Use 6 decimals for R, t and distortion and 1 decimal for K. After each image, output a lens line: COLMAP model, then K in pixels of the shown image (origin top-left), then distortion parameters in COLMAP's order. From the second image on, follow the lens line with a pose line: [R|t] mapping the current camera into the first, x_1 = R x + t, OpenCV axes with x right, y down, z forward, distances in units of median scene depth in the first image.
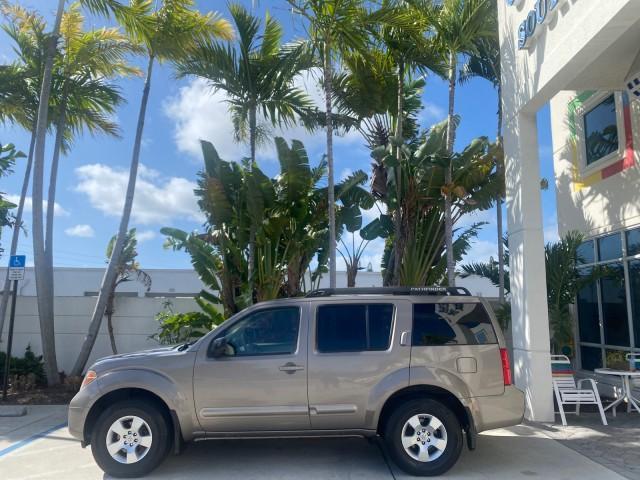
lens RADIAL K [[505.5, 0, 318.0], [0, 505.5, 238.5], [0, 0, 1]] dist [0.032591, -0.001193]
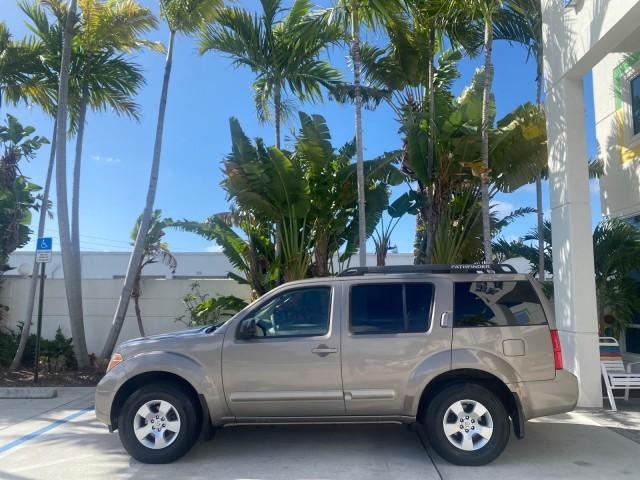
lens RADIAL K [[505.5, 0, 318.0], [0, 505.5, 238.5], [0, 0, 1]] dist [0.032591, -0.001193]
pose [[0.998787, -0.010694, -0.048070, -0.014795], [0.012251, 0.999405, 0.032228, 0.014757], [0.047697, -0.032778, 0.998324, 0.059148]]
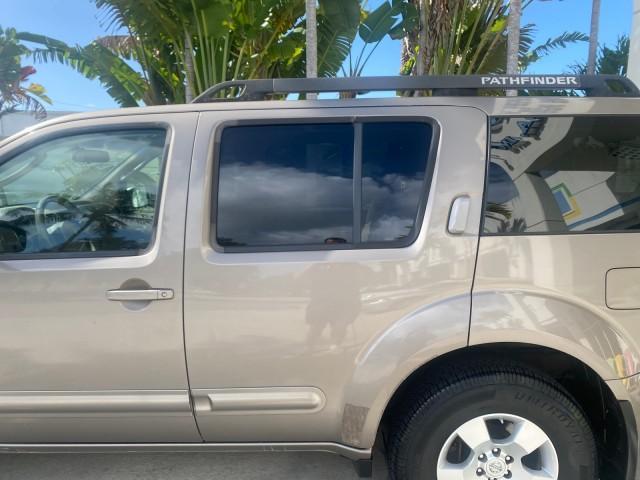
lens RADIAL K [[508.6, 0, 317.8], [0, 508.6, 241.3], [0, 0, 1]] dist [0.031622, 0.000139]
pose [[0.999909, 0.007387, -0.011310, 0.069002], [-0.003874, 0.958893, 0.283742, 0.105414], [0.012941, -0.283672, 0.958834, 0.596453]]
